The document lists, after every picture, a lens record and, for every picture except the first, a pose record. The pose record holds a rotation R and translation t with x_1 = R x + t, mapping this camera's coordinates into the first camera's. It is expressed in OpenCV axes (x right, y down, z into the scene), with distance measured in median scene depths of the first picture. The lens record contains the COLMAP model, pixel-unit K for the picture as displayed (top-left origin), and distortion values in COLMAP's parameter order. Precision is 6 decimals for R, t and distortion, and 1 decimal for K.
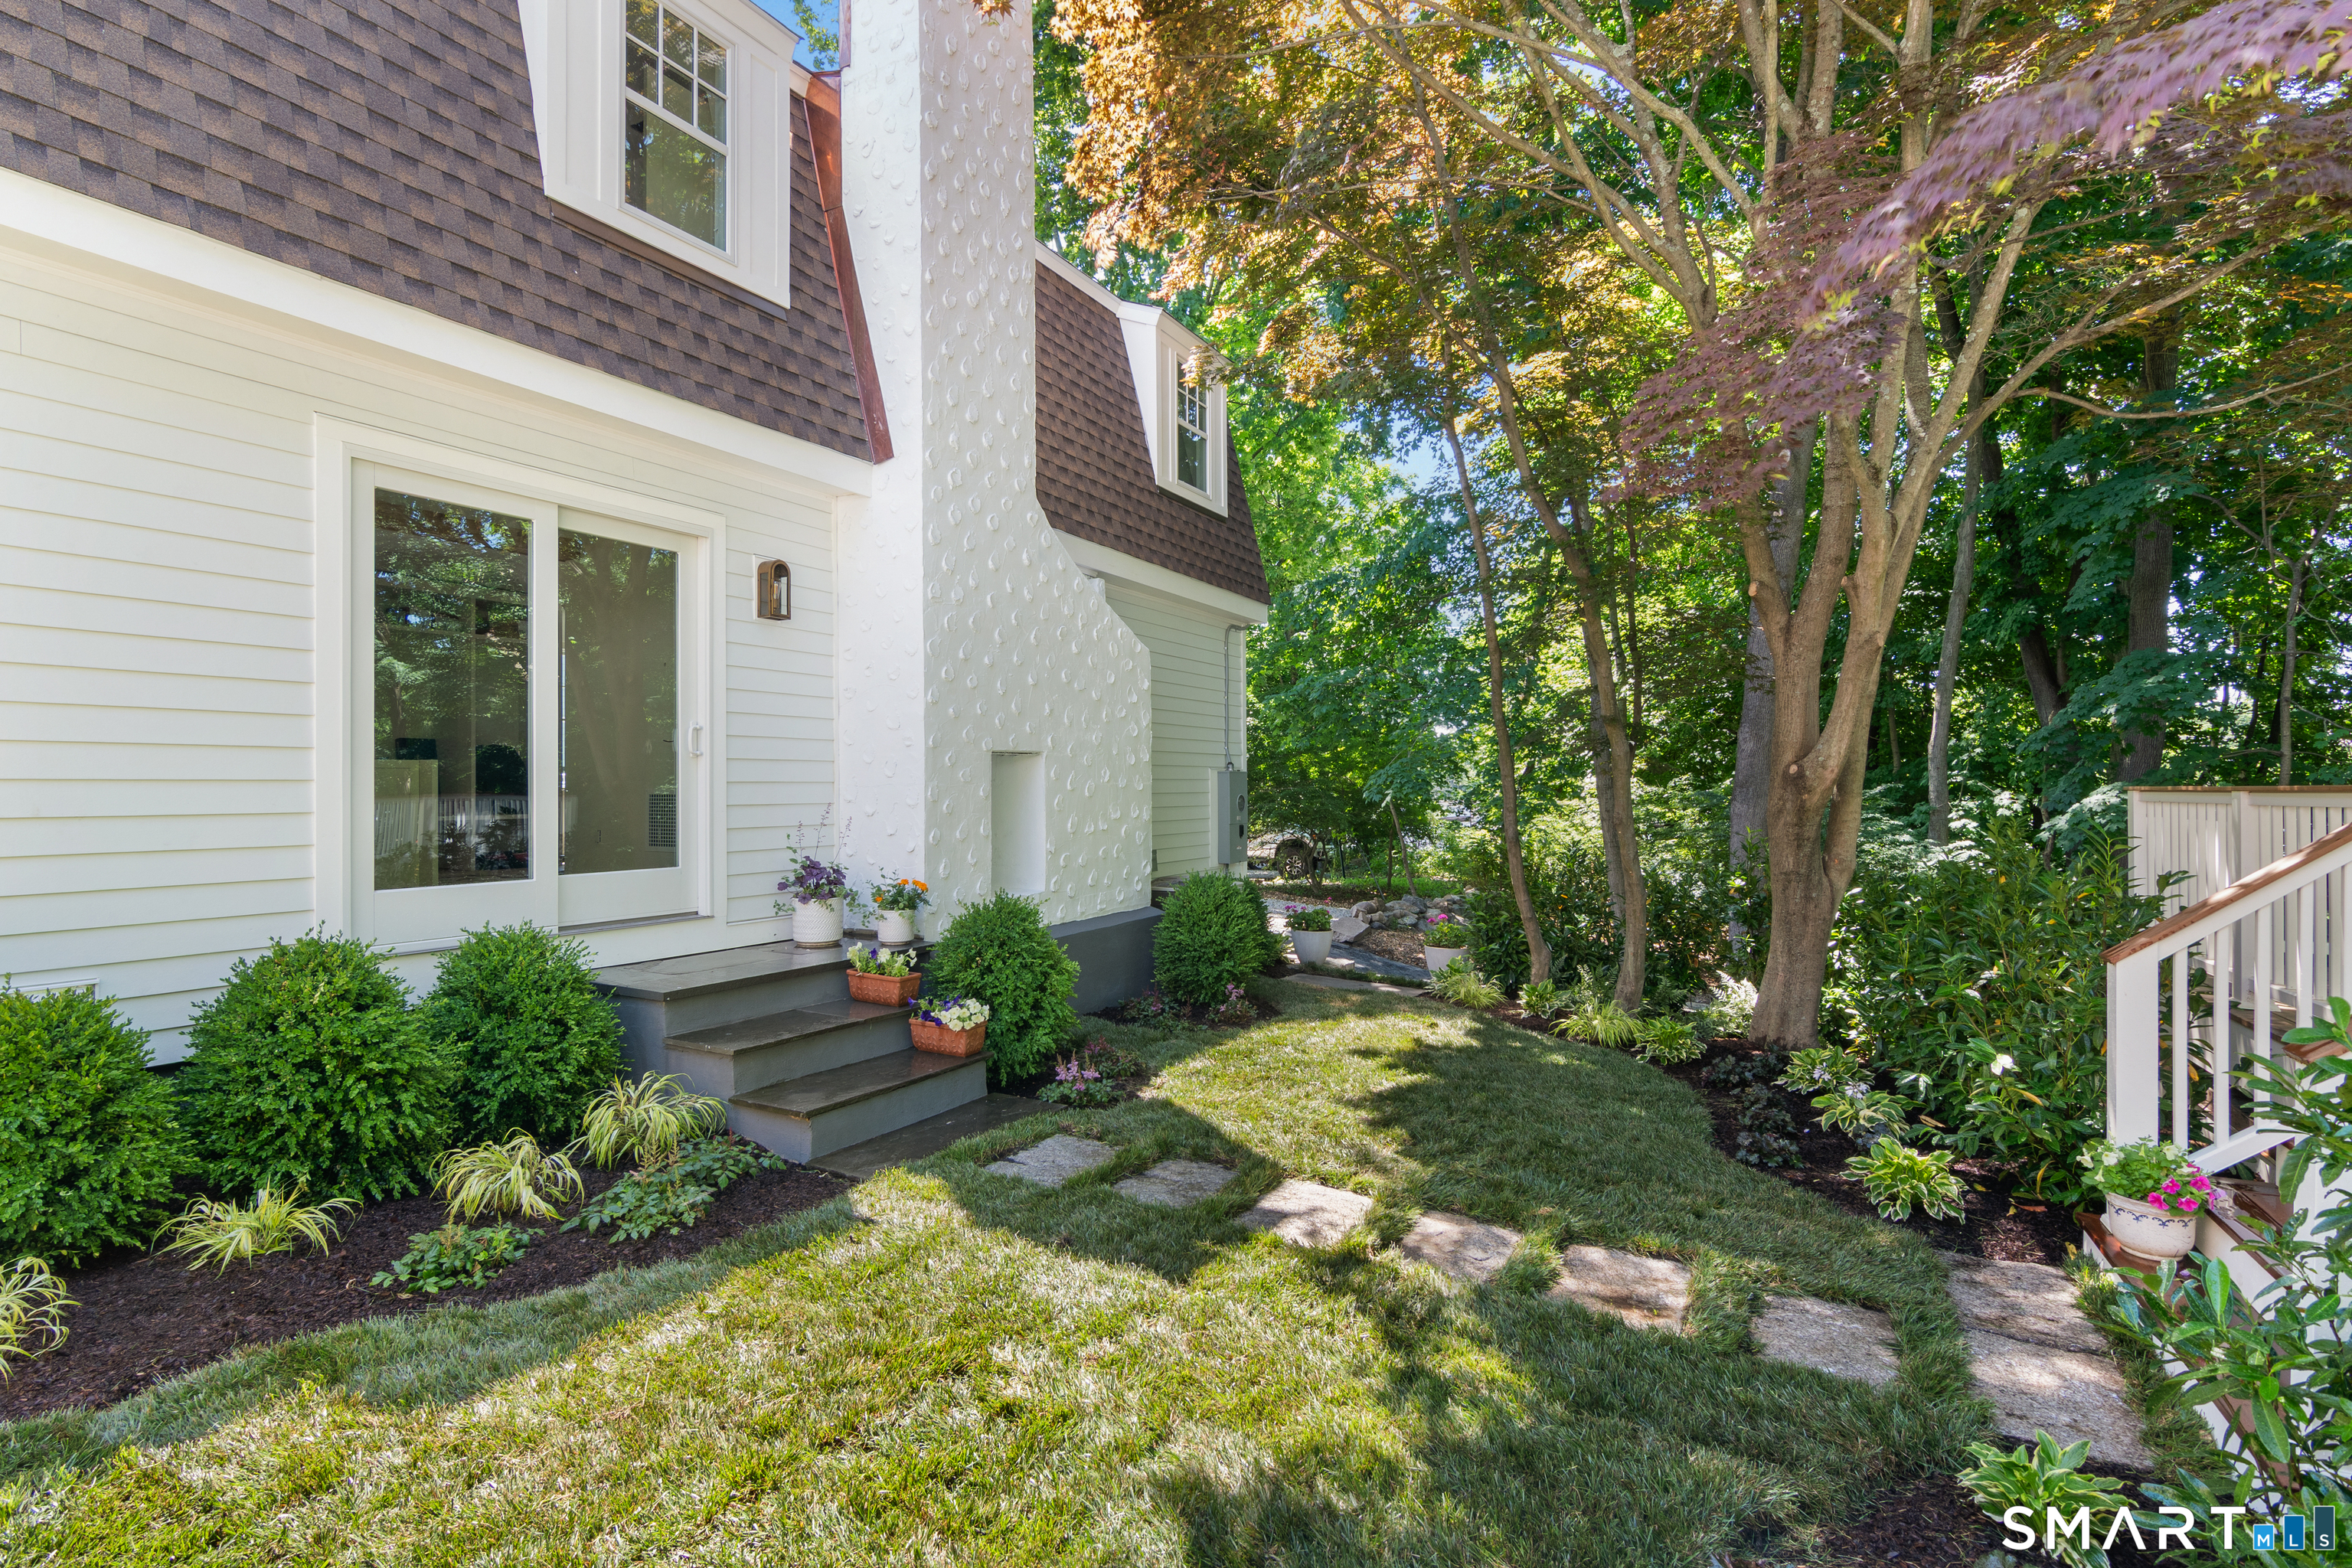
lens RADIAL K [[1110.3, 0, 1176.0], [0, 1110.3, 784.0], [0, 0, 1]] dist [0.000681, -0.000040]
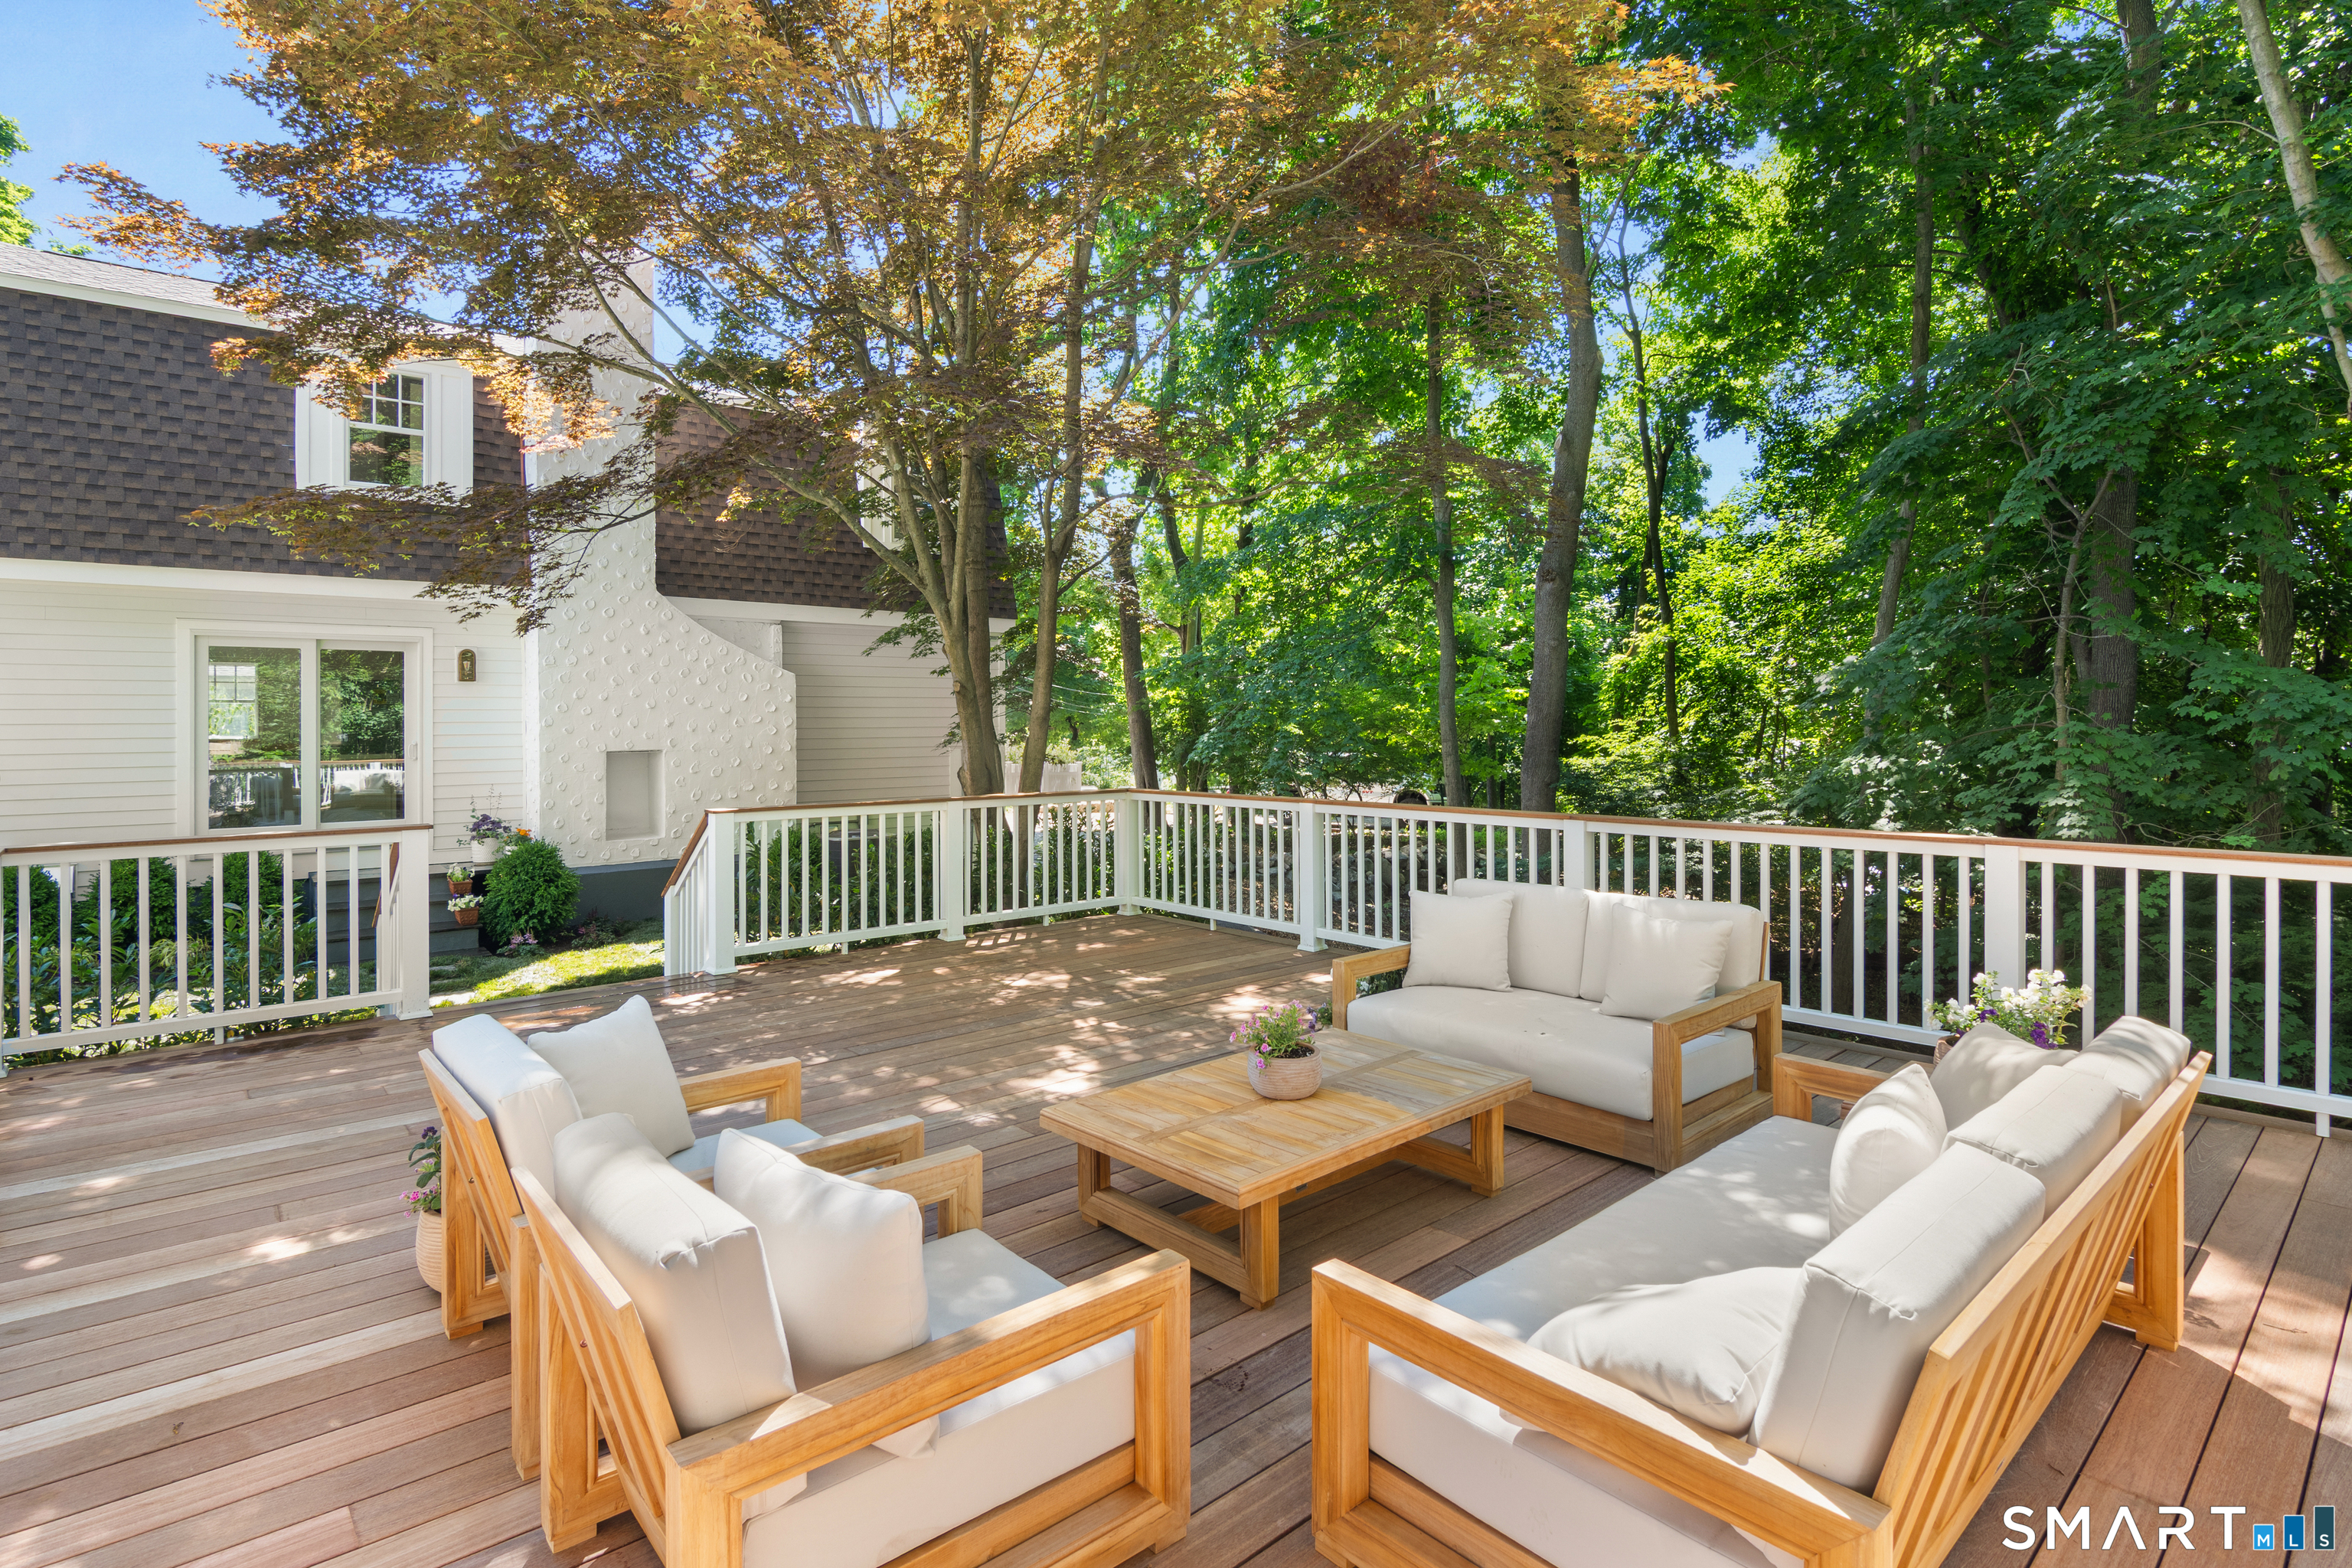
lens RADIAL K [[1132.3, 0, 1173.4], [0, 1132.3, 723.3], [0, 0, 1]] dist [0.000066, 0.000075]
pose [[0.940960, 0.000591, -0.338516, 1.456583], [0.001377, 0.999984, 0.005572, -0.097289], [0.338514, -0.005709, 0.940944, -0.369995]]
